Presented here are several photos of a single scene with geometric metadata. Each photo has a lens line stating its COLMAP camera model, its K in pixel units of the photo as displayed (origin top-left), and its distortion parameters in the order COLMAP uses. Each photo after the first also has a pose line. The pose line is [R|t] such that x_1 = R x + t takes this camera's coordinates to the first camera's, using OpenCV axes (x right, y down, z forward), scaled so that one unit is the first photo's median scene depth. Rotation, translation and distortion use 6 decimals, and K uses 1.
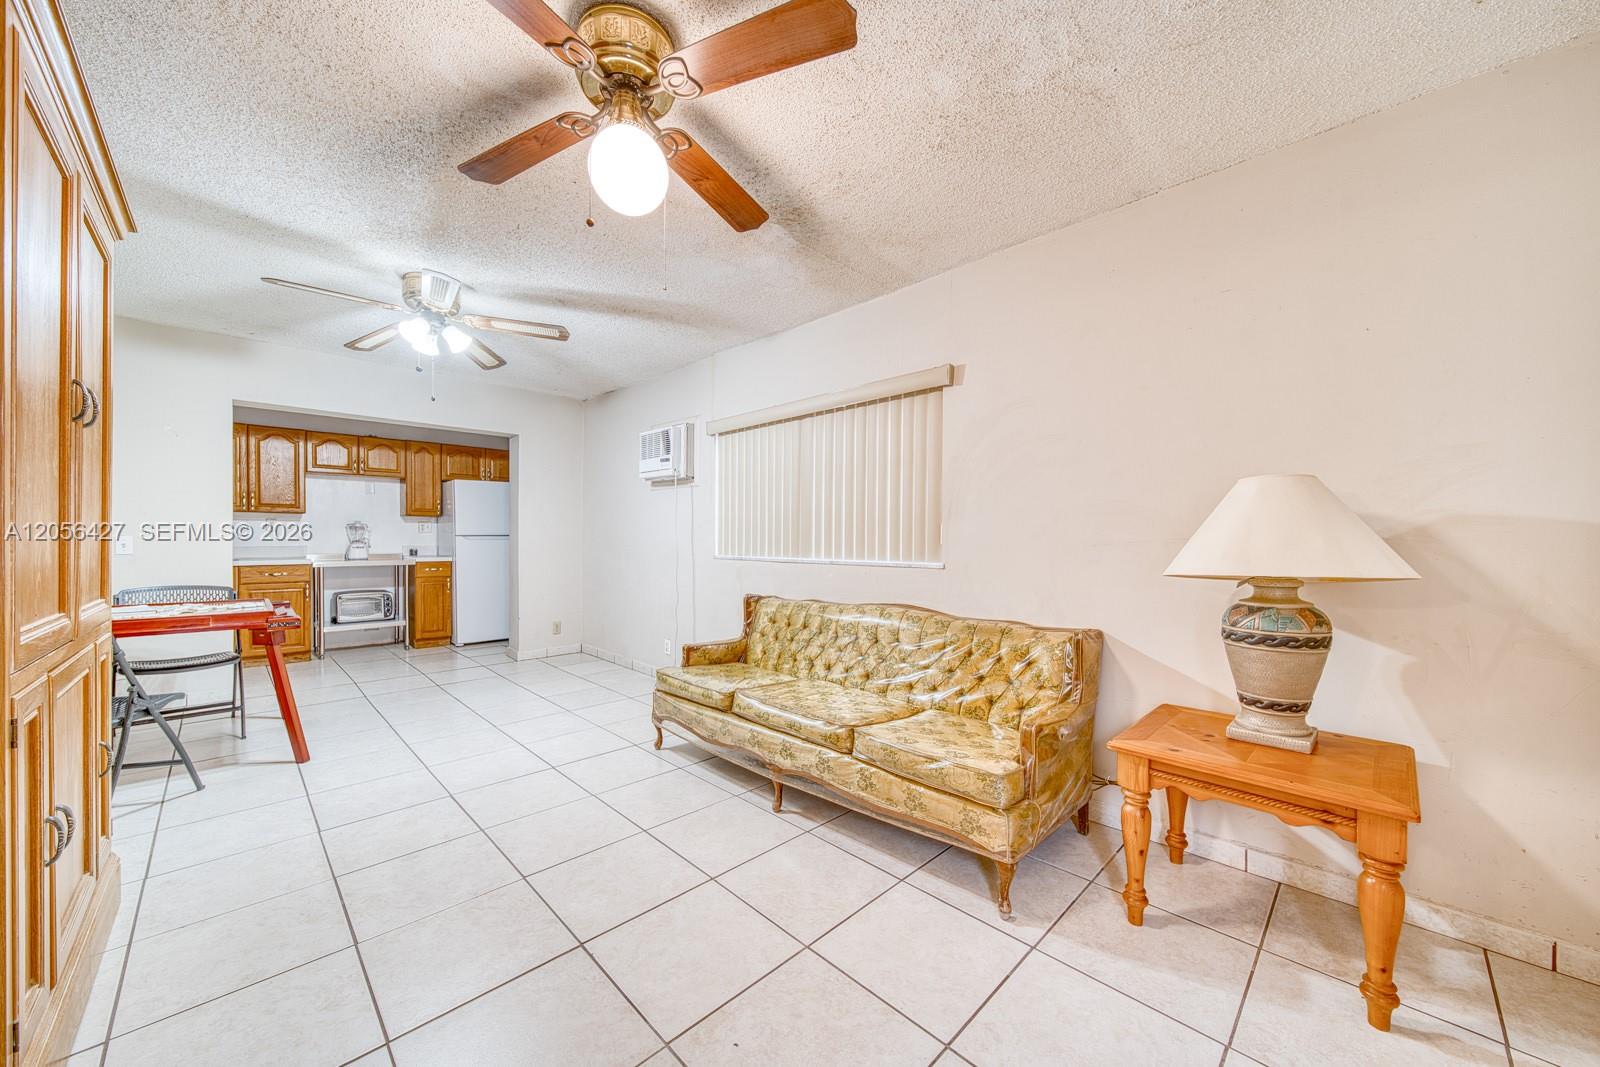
lens RADIAL K [[574.2, 0, 803.6], [0, 574.2, 537.5], [0, 0, 1]] dist [-0.000136, -0.000460]
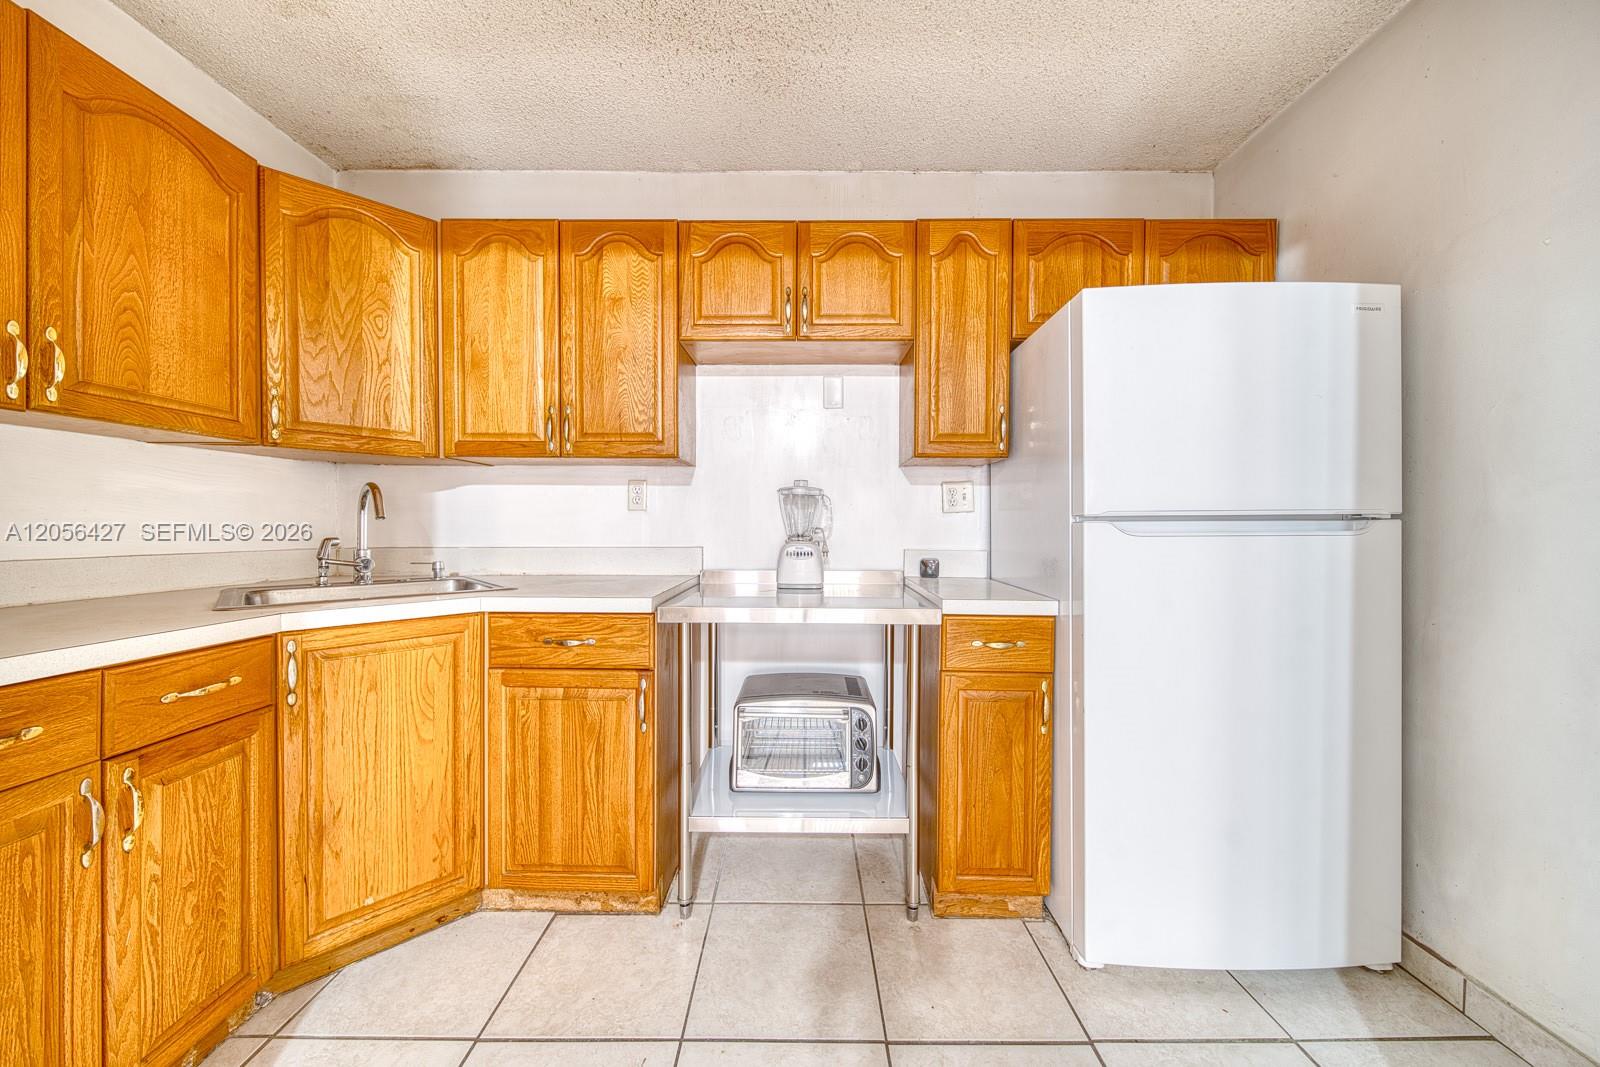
lens RADIAL K [[574.2, 0, 803.6], [0, 574.2, 537.5], [0, 0, 1]] dist [-0.000136, -0.000460]
pose [[0.706784, 0.019961, -0.707147, -0.734126], [0.000796, 0.999579, 0.029012, -0.004298], [0.707429, -0.021069, 0.706471, 1.053323]]
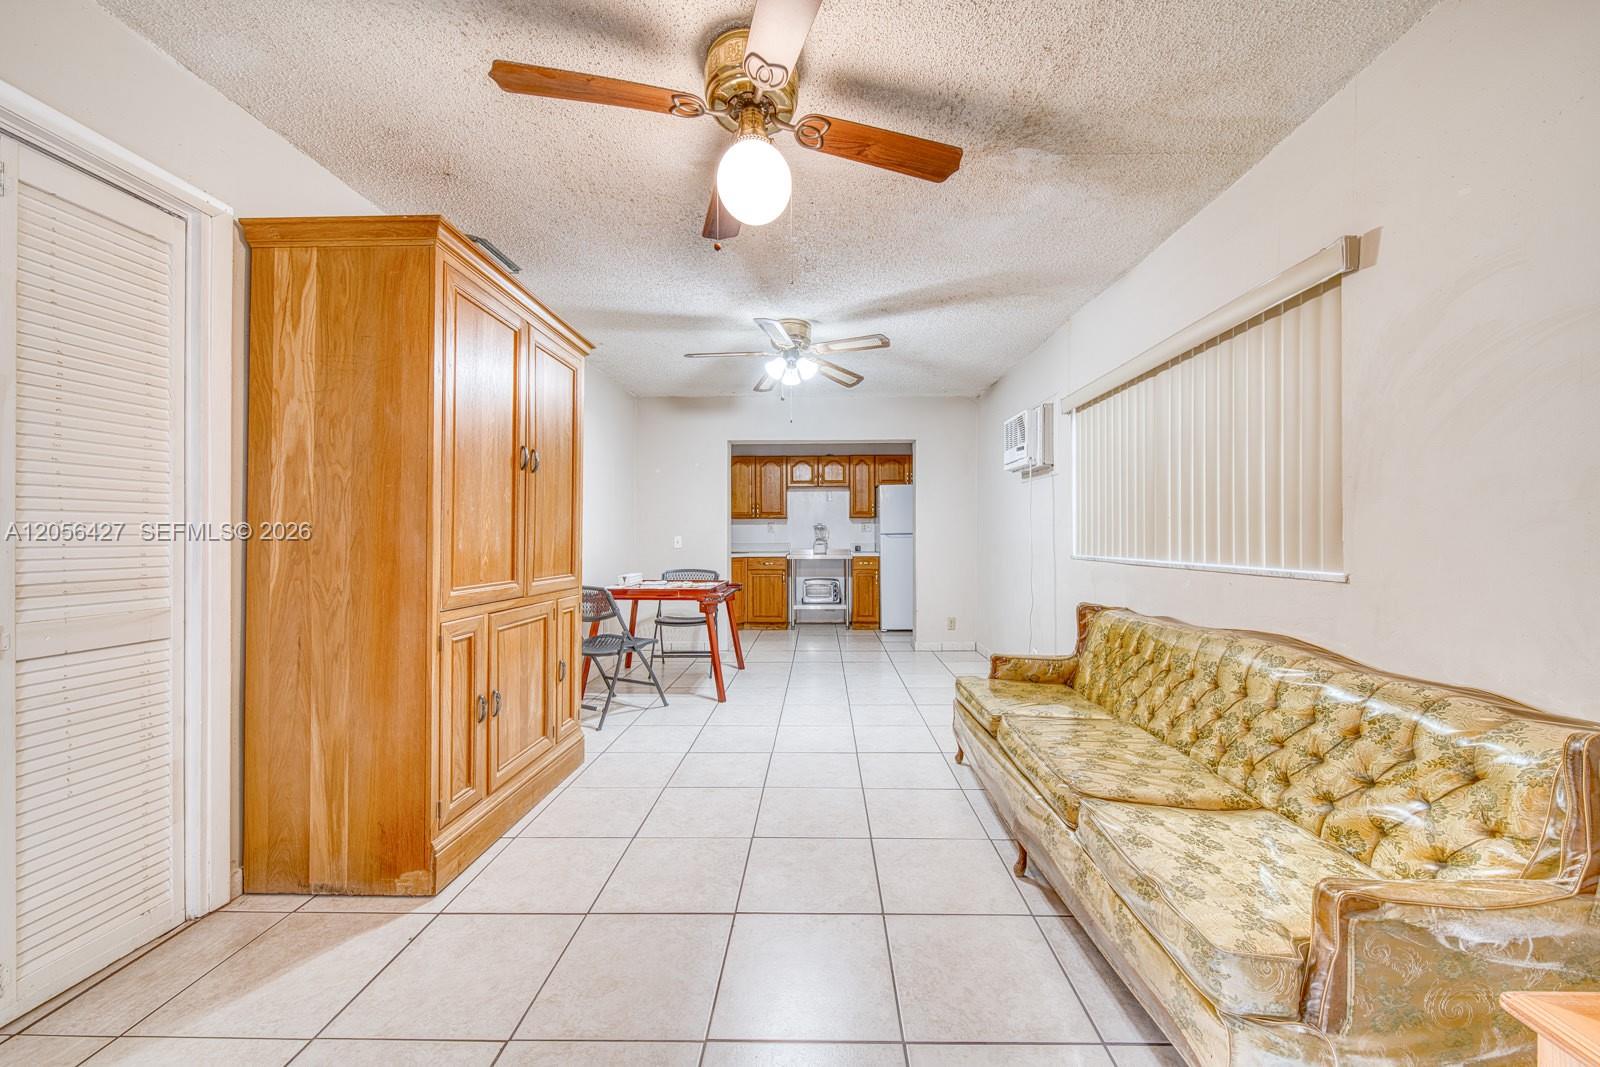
lens RADIAL K [[588.3, 0, 817.7], [0, 588.3, 525.4], [0, 0, 1]] dist [-0.001112, -0.000331]
pose [[0.702996, -0.019363, -0.710931, 0.195719], [0.007264, 0.999773, -0.020048, 0.002684], [0.711157, 0.008929, 0.702976, 0.125272]]
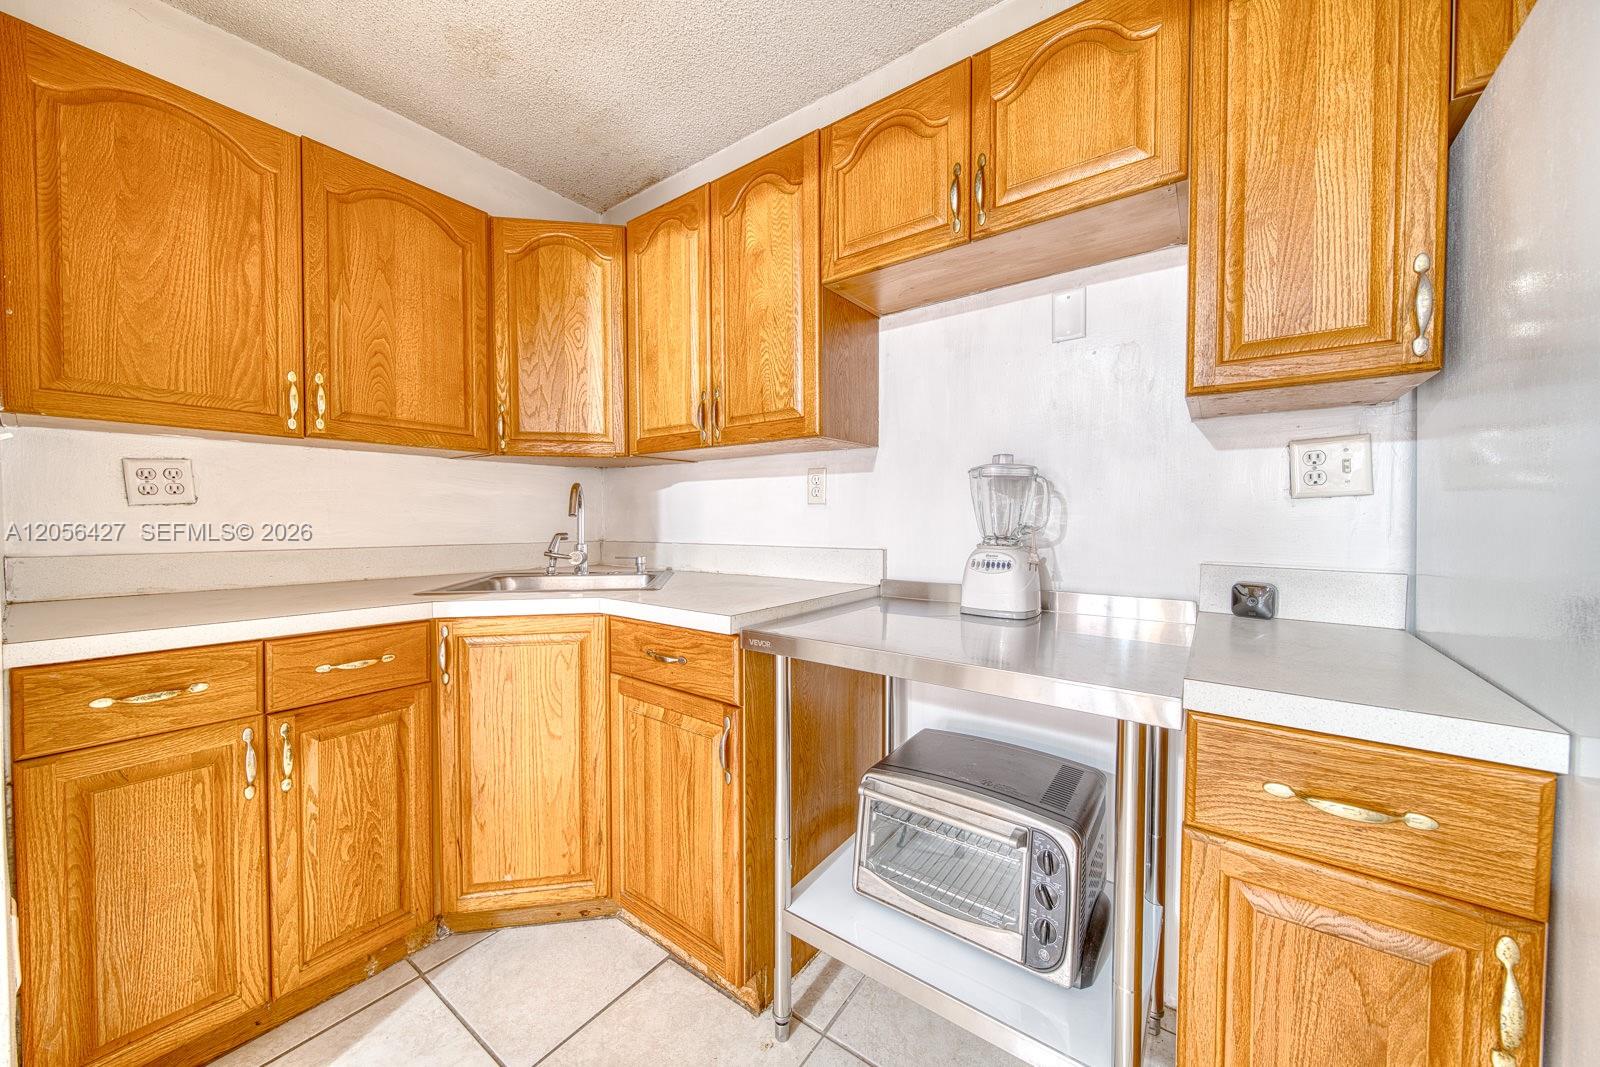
lens RADIAL K [[568.4, 0, 797.1], [0, 568.4, 535.3], [0, 0, 1]] dist [0.000501, -0.001342]
pose [[0.154485, 0.031383, -0.987497, -0.780284], [0.007261, 0.999432, 0.032898, -0.004379], [0.987969, -0.012252, 0.154169, 1.239400]]
